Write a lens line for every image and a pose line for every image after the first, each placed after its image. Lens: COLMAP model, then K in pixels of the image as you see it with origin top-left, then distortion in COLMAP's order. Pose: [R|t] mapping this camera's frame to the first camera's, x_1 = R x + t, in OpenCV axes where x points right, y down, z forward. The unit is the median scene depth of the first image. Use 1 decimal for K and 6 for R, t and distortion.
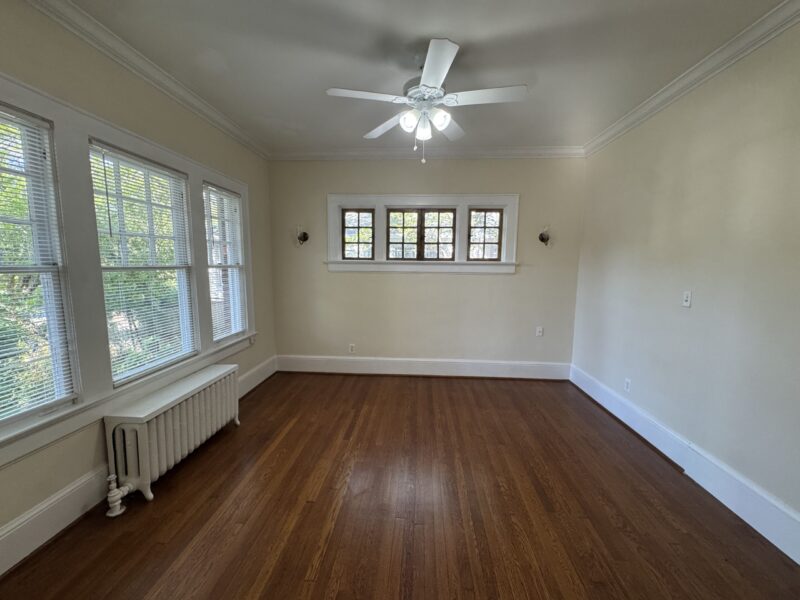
lens RADIAL K [[321.6, 0, 397.1], [0, 321.6, 301.4], [0, 0, 1]] dist [-0.001452, -0.000144]
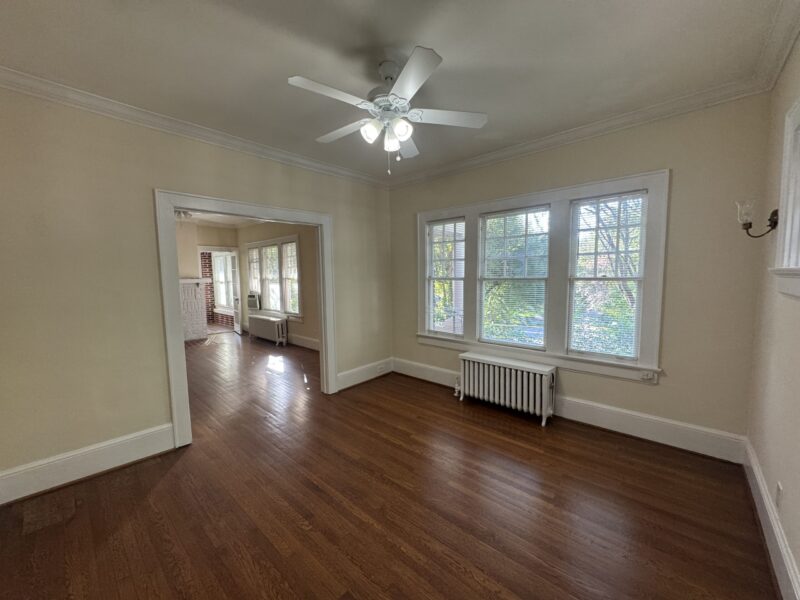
lens RADIAL K [[321.6, 0, 397.1], [0, 321.6, 301.4], [0, 0, 1]] dist [-0.001452, -0.000144]
pose [[-0.627503, 0.062397, -0.776110, 0.843157], [-0.085653, 0.985202, 0.148460, -0.192927], [0.773889, 0.159635, -0.612873, 1.673845]]
